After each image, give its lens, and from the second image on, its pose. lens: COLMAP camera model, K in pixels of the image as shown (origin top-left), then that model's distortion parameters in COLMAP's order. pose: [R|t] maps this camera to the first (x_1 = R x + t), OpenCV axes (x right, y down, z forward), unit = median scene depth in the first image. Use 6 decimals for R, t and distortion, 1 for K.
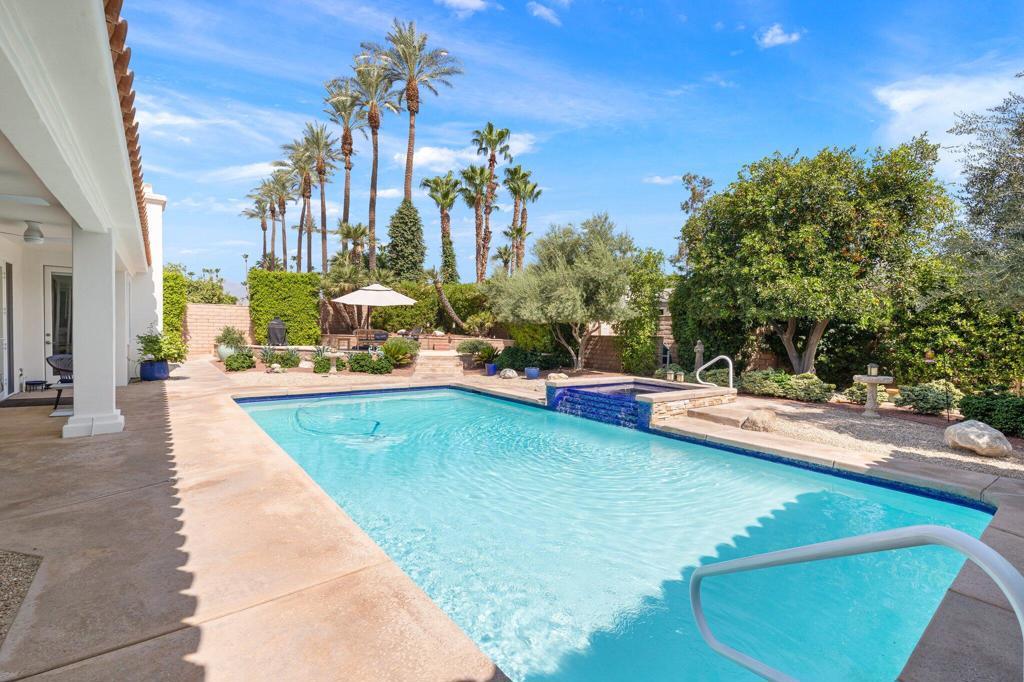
lens RADIAL K [[454.2, 0, 520.1], [0, 454.2, 360.2], [0, 0, 1]] dist [-0.001312, -0.000106]
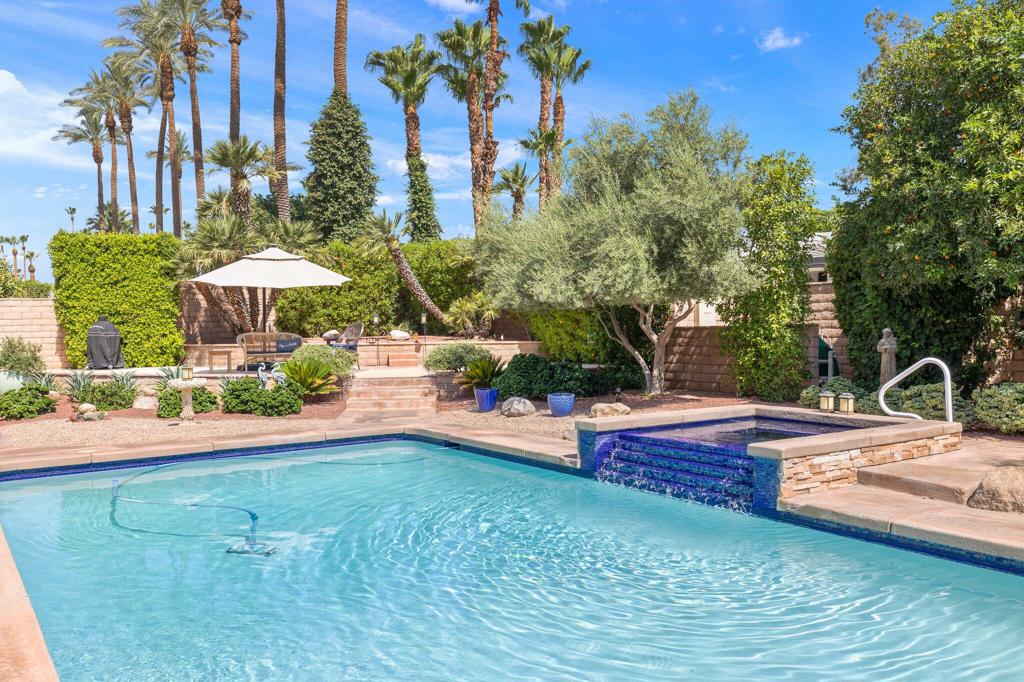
lens RADIAL K [[835.6, 0, 516.4], [0, 835.6, 372.4], [0, 0, 1]] dist [0.001995, 0.003485]
pose [[0.997268, -0.037459, -0.063672, 0.038278], [0.036994, 0.999280, -0.008471, -0.002061], [0.063943, 0.006092, 0.997935, 0.041655]]
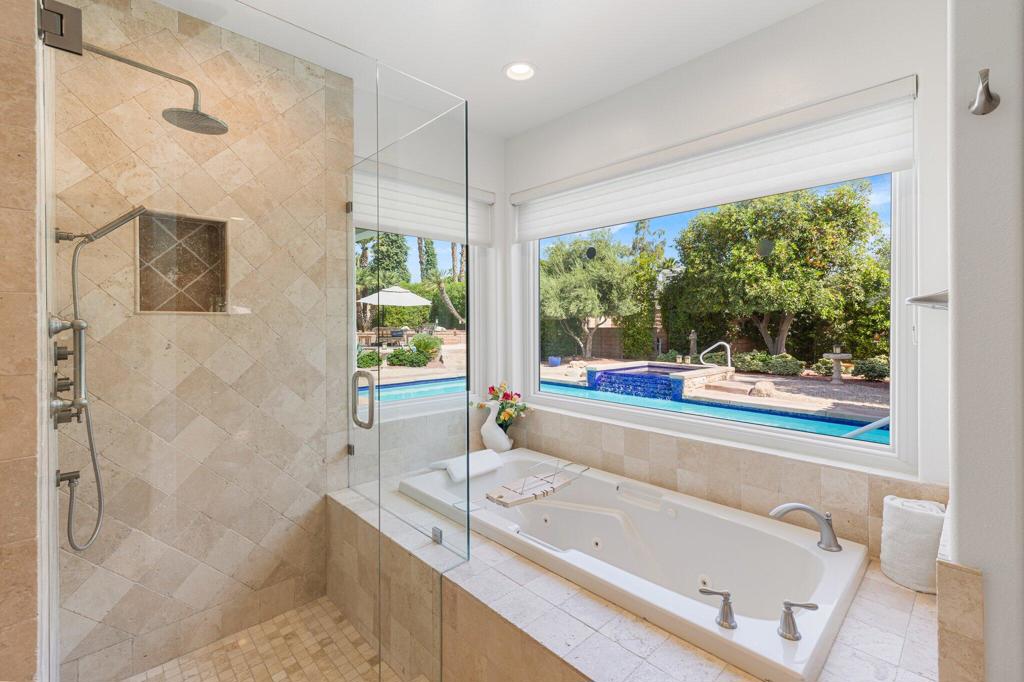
lens RADIAL K [[450.1, 0, 512.0], [0, 450.1, 341.0], [0, 0, 1]] dist [0.000172, 0.000109]
pose [[0.995703, -0.028660, 0.088060, -0.189379], [0.030718, 0.999283, -0.022114, -0.002144], [-0.087363, 0.024724, 0.995870, -0.156830]]
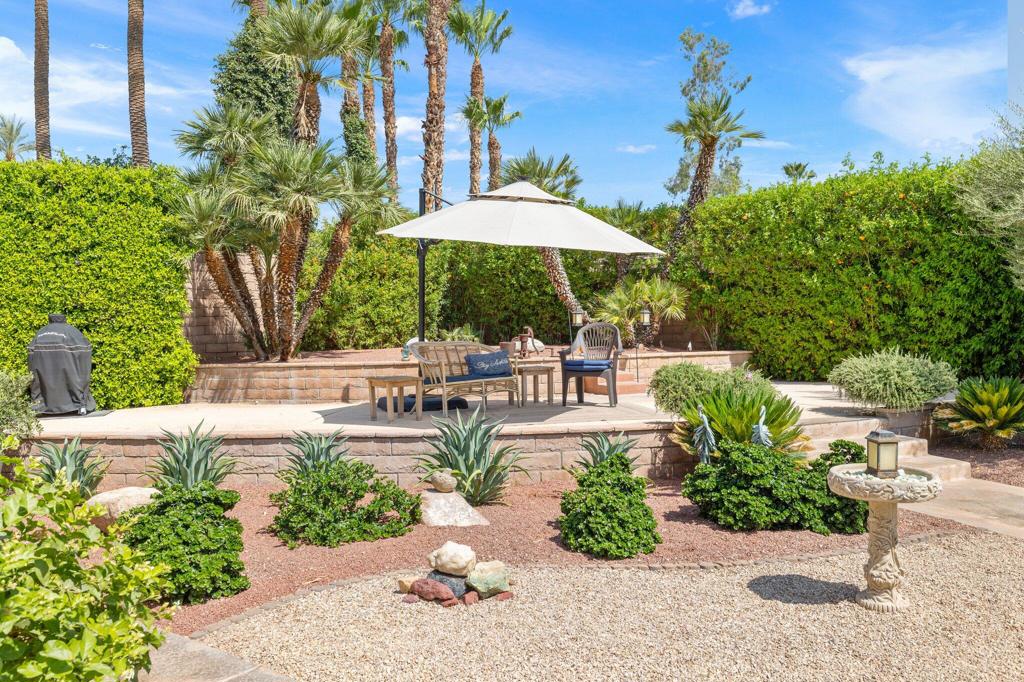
lens RADIAL K [[820.9, 0, 512.0], [0, 820.9, 341.0], [0, 0, 1]] dist [0.001977, 0.000833]
pose [[0.965247, -0.049761, 0.256557, -0.649252], [0.061798, 0.997324, -0.039065, -0.067659], [-0.253927, 0.053562, 0.965739, 0.703786]]
